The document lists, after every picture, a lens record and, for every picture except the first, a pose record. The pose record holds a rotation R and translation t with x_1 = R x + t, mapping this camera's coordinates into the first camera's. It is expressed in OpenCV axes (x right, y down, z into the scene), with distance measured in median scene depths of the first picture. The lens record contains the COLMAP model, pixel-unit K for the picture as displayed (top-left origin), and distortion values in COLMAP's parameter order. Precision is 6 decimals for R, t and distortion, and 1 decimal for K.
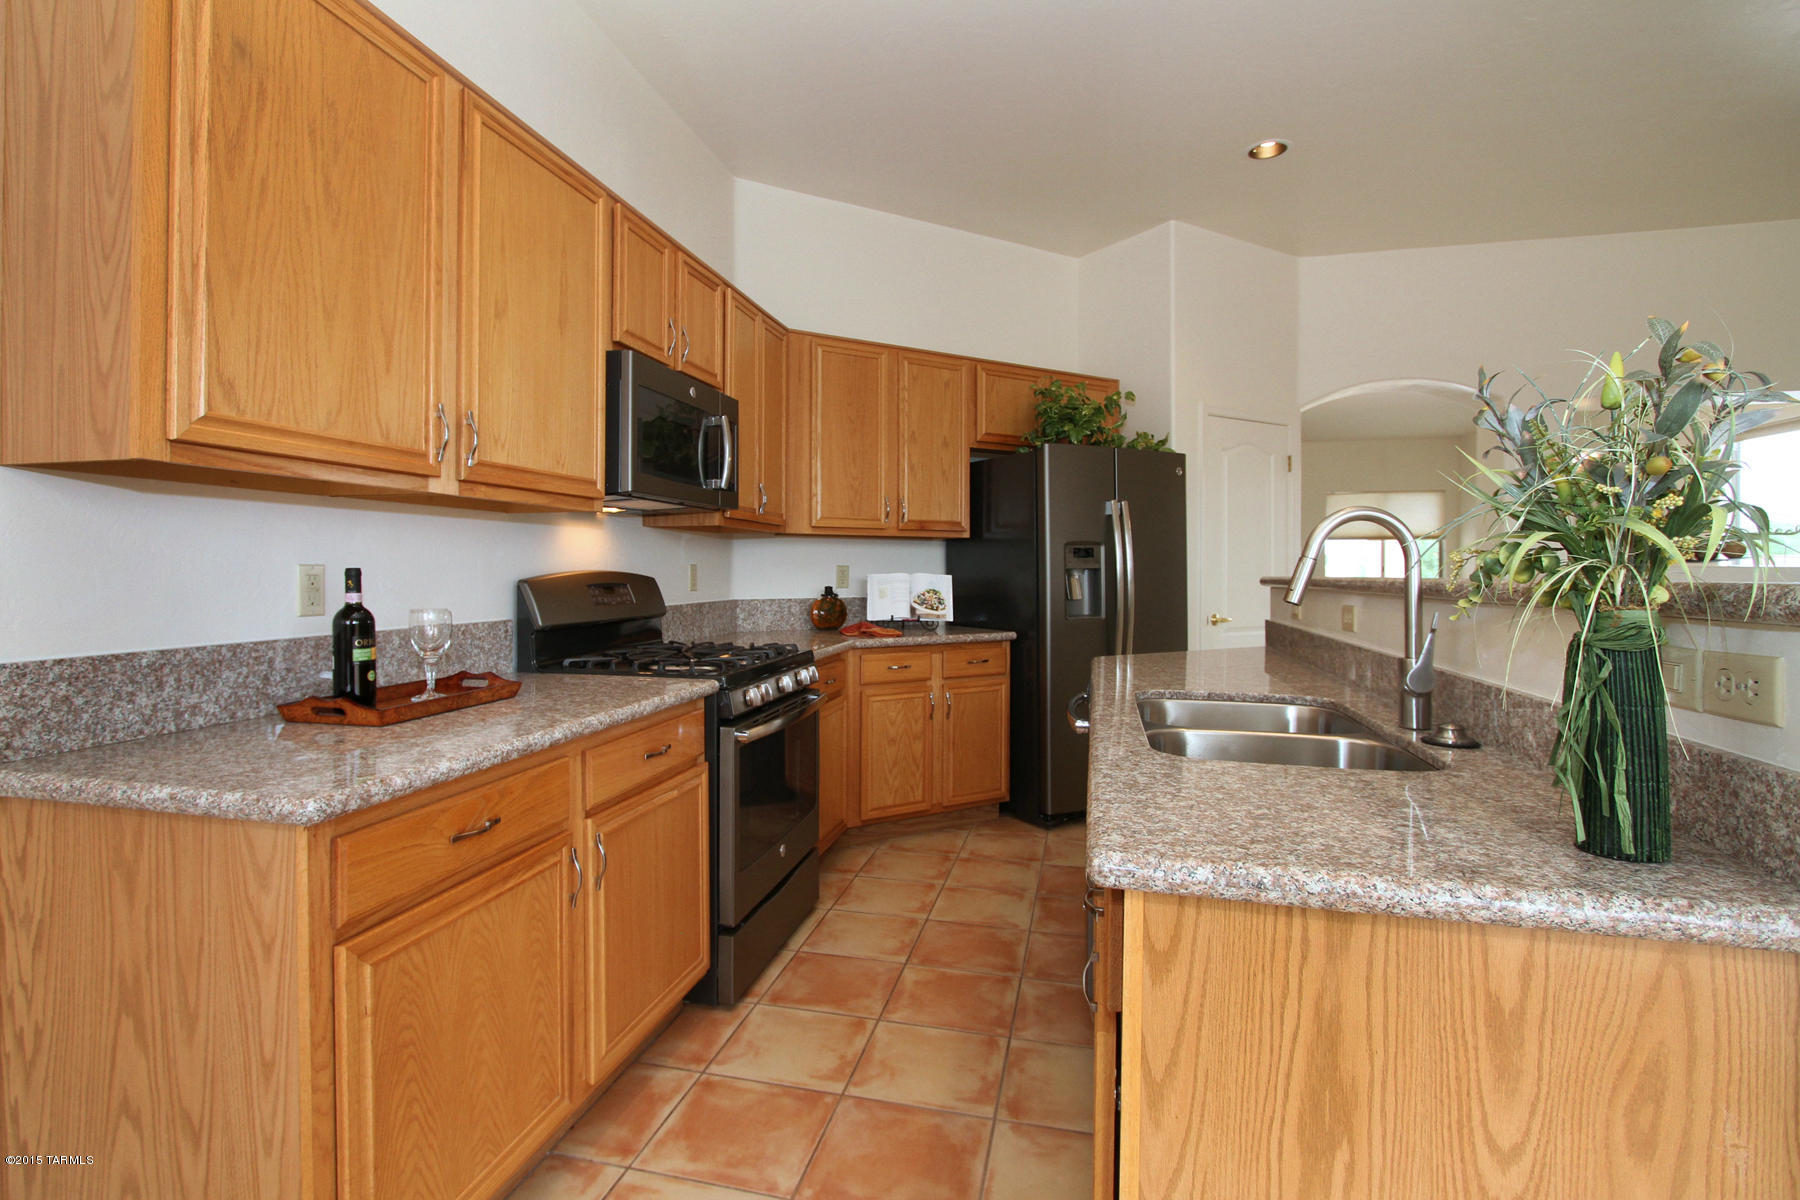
lens RADIAL K [[867.3, 0, 845.2], [0, 867.3, 553.4], [0, 0, 1]] dist [-0.014035, 0.002426]
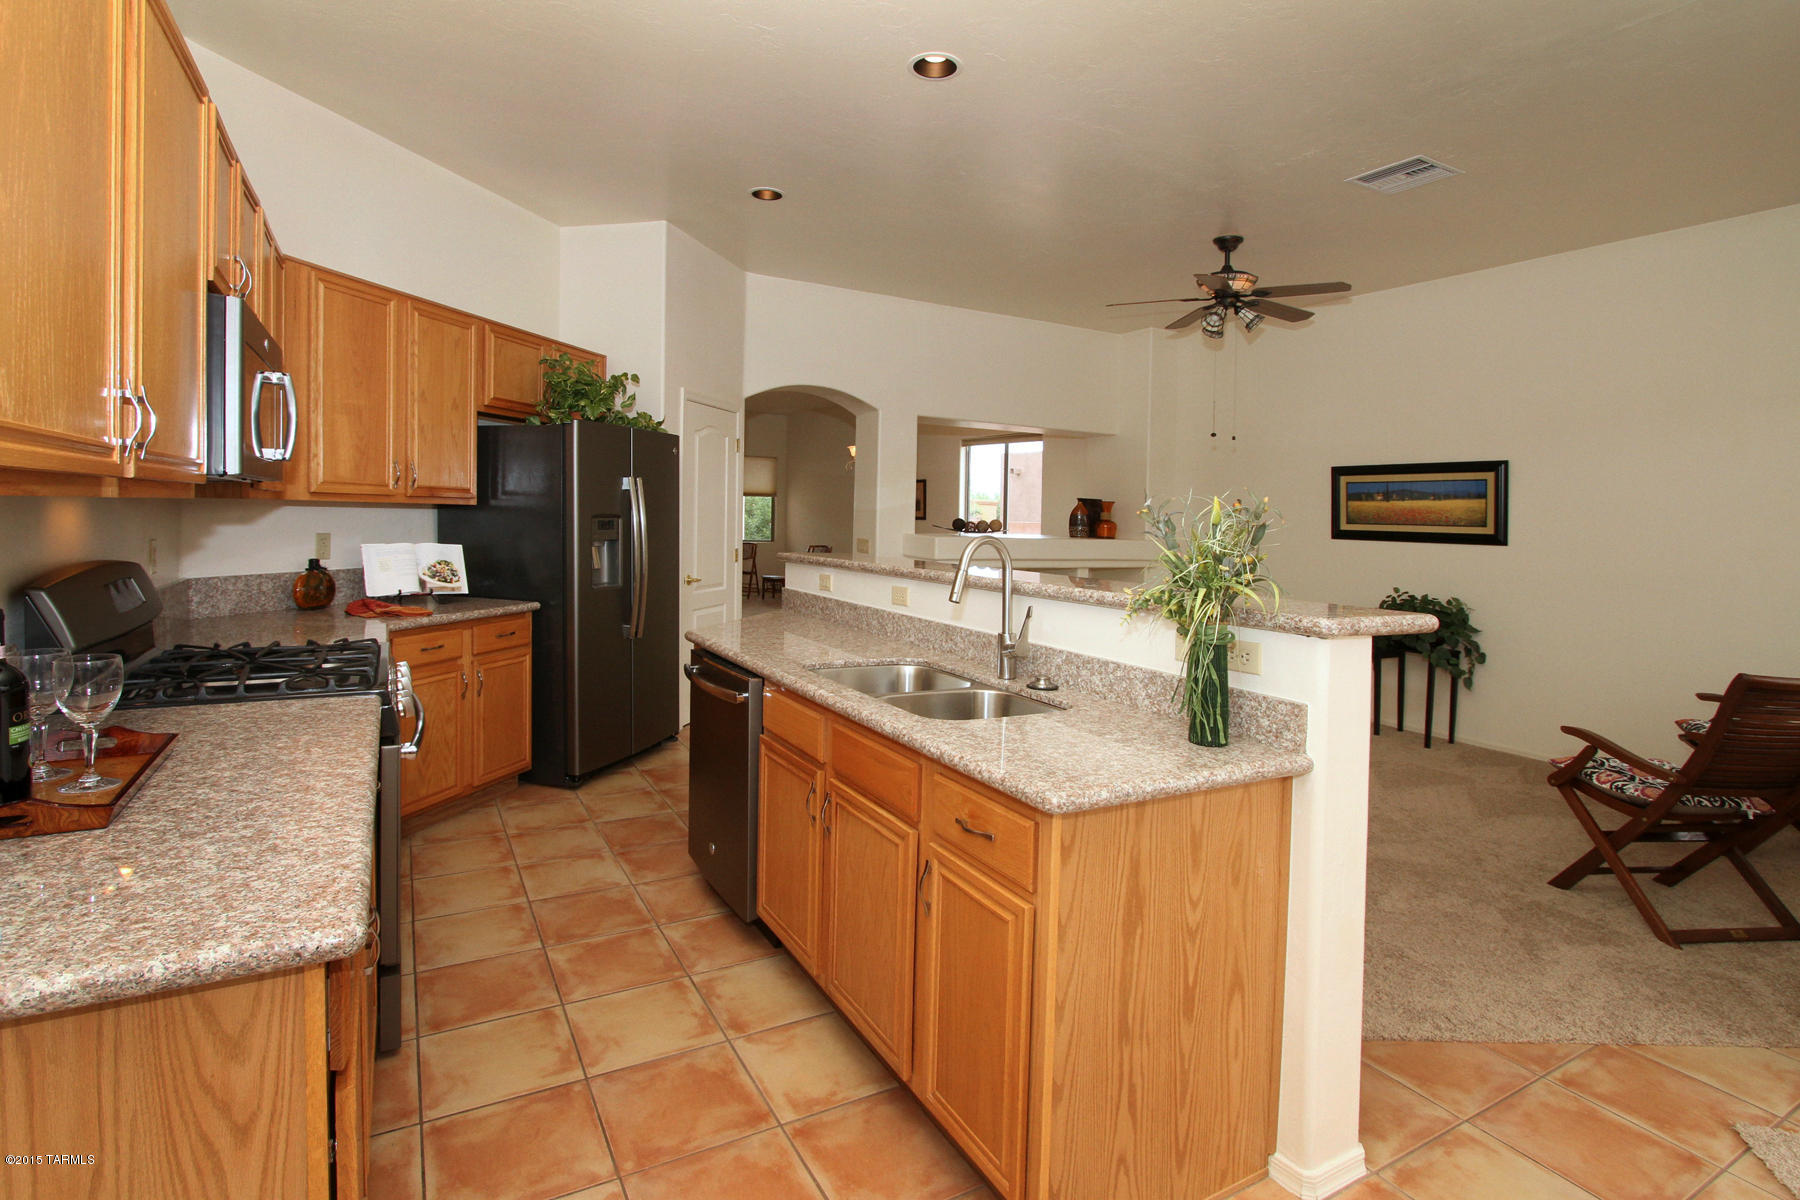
lens RADIAL K [[867.3, 0, 839.5], [0, 867.3, 508.1], [0, 0, 1]] dist [-0.014035, 0.002426]
pose [[0.740025, 0.018378, 0.672328, -0.253727], [-0.032846, 0.999421, 0.008834, -0.044631], [-0.671777, -0.028620, 0.740201, 0.018162]]
